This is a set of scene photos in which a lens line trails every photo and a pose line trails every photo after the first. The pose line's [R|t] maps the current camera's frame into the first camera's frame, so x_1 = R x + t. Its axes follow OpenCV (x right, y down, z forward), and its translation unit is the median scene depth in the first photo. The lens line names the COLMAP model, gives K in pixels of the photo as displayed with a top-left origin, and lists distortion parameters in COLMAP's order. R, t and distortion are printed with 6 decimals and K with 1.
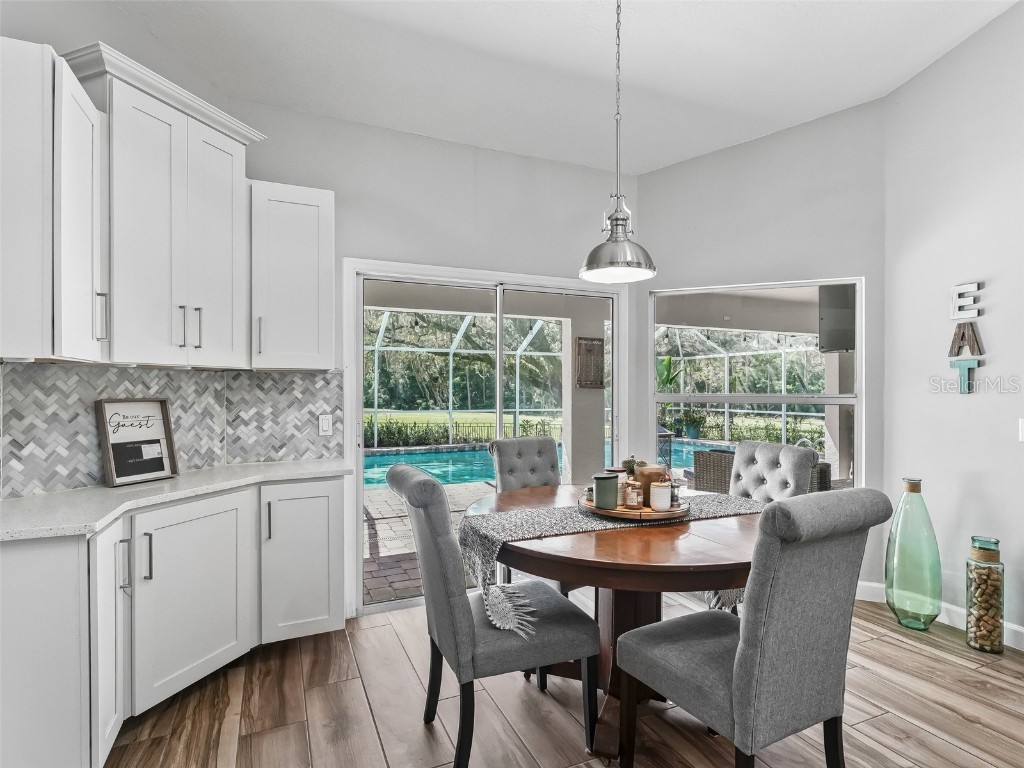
lens RADIAL K [[544.3, 0, 520.1], [0, 544.3, 387.4], [0, 0, 1]] dist [0.004750, -0.001096]
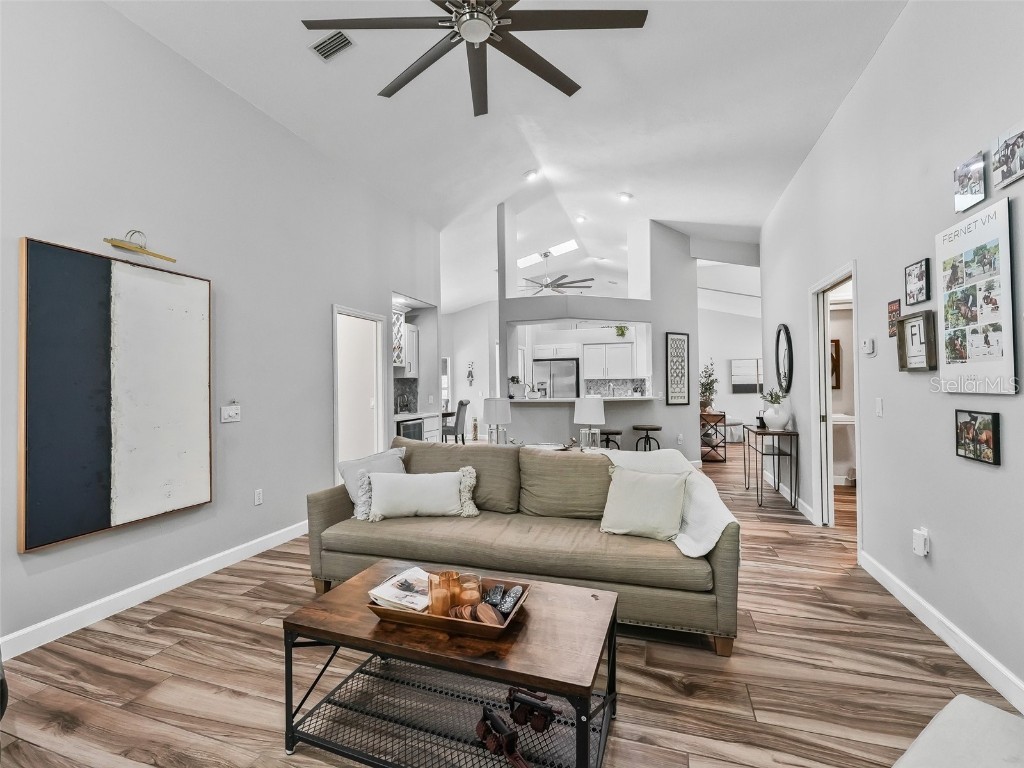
lens RADIAL K [[477.1, 0, 512.8], [0, 477.1, 370.1], [0, 0, 1]] dist [-0.001147, -0.000222]
pose [[0.663737, 0.011387, 0.747879, -2.226074], [0.017546, 0.999372, -0.030787, 0.002373], [-0.747760, 0.033557, 0.663120, -2.202178]]
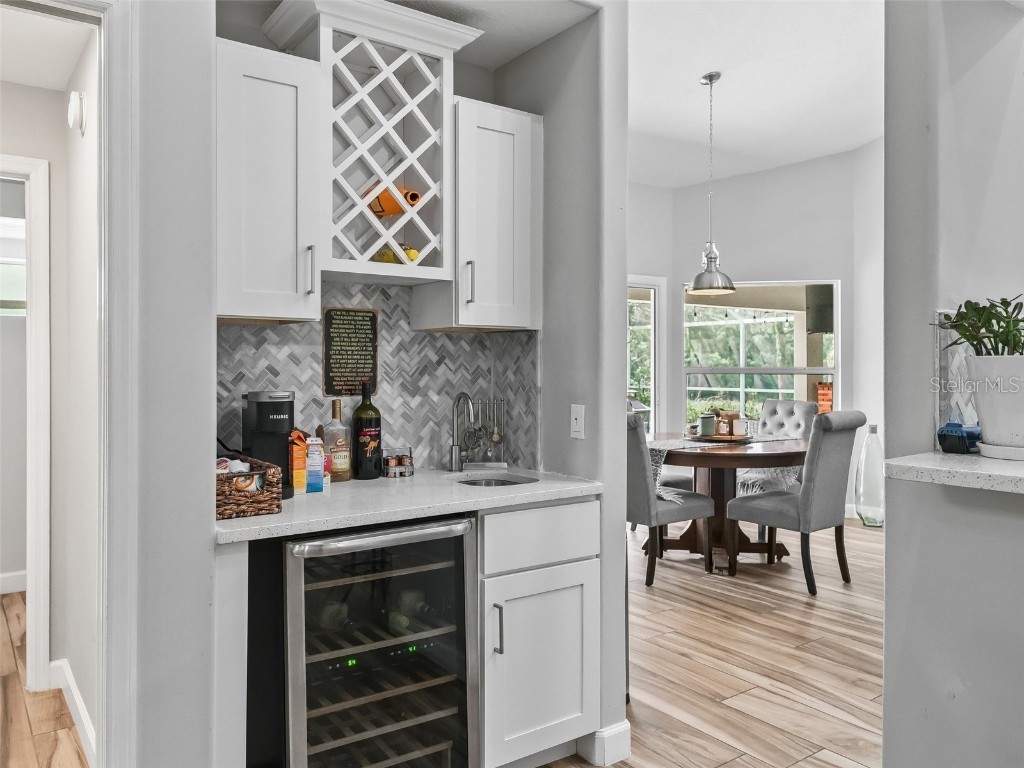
lens RADIAL K [[782.6, 0, 510.0], [0, 782.6, 364.5], [0, 0, 1]] dist [0.000341, -0.001141]
pose [[0.980258, -0.002785, 0.197702, -0.762908], [0.002157, 0.999992, 0.003394, -0.001612], [-0.197710, -0.002900, 0.980256, -1.018745]]
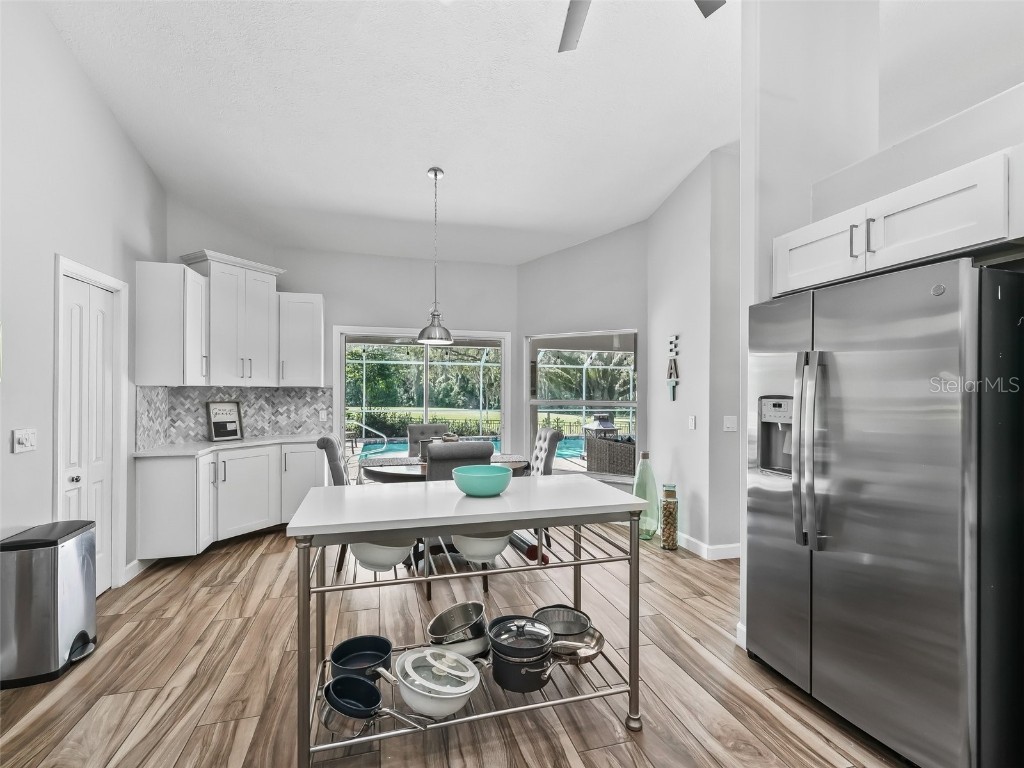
lens RADIAL K [[475.8, 0, 515.4], [0, 475.8, 389.0], [0, 0, 1]] dist [-0.000733, -0.000122]
pose [[0.988769, 0.002079, -0.149435, 0.656528], [-0.002652, 0.999990, -0.003635, -0.022791], [0.149425, 0.003991, 0.988765, -0.628026]]
